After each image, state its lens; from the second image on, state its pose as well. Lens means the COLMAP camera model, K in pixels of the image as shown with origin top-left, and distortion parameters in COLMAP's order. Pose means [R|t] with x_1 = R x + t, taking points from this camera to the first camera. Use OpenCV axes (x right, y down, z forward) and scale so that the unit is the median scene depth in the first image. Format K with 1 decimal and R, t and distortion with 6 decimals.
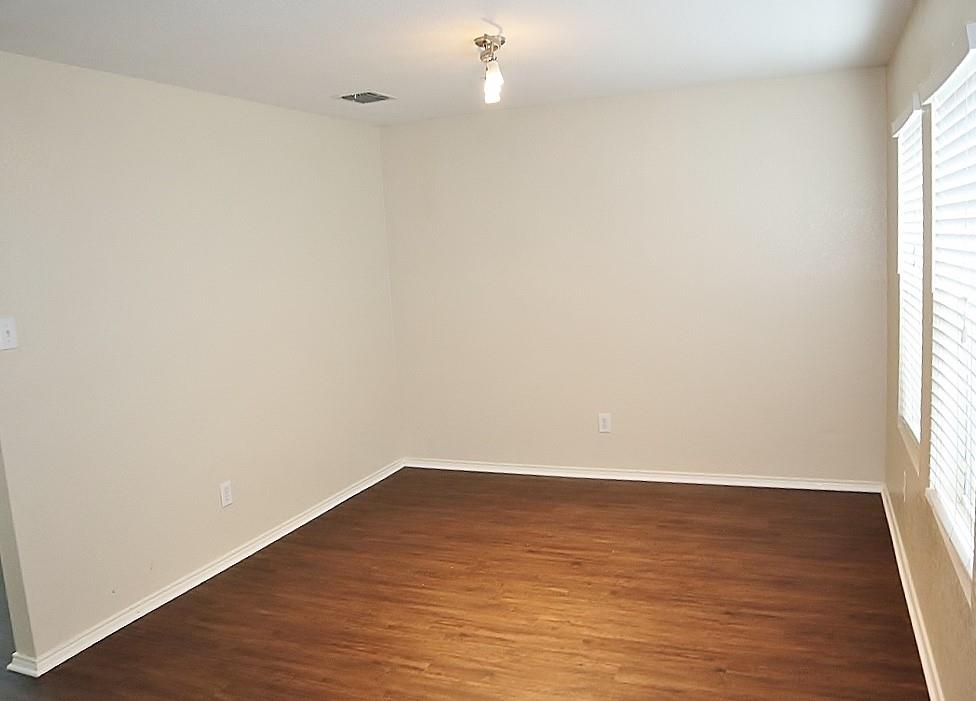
lens RADIAL K [[767.2, 0, 488.0], [0, 767.2, 350.5], [0, 0, 1]] dist [-0.002696, -0.001355]
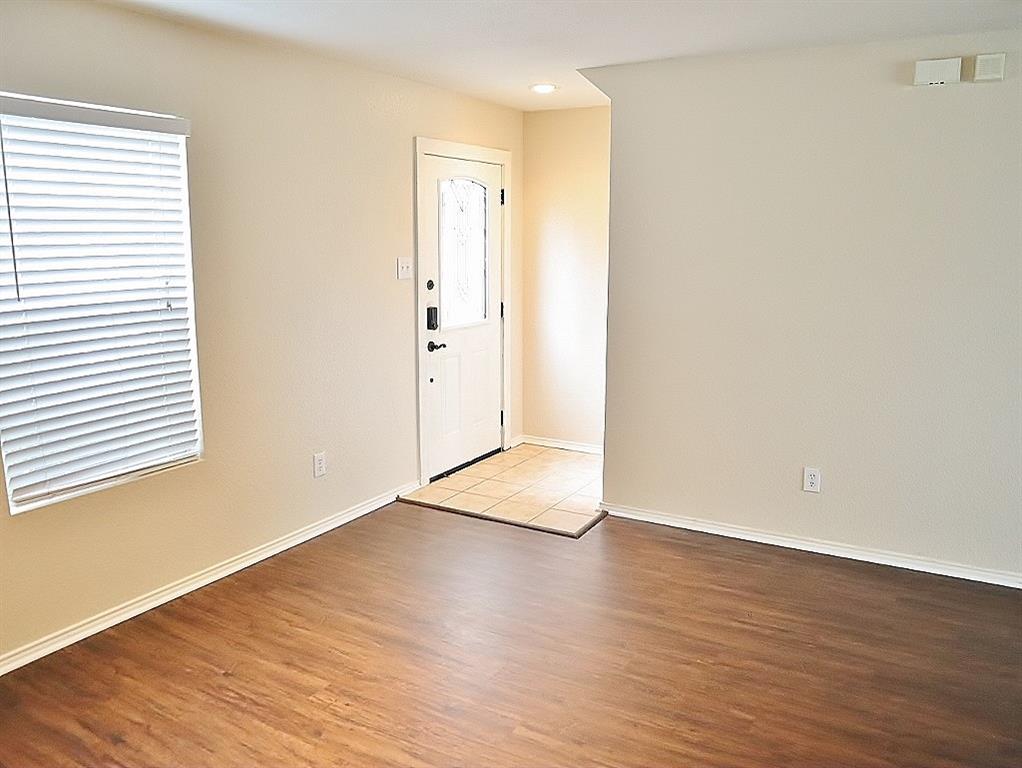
lens RADIAL K [[808.3, 0, 511.0], [0, 808.3, 384.0], [0, 0, 1]] dist [-0.117693, 0.090021]
pose [[-0.988317, 0.043886, 0.145955, -0.218392], [0.086579, 0.949789, 0.300674, -0.209680], [-0.125431, 0.309798, -0.942493, 1.711236]]
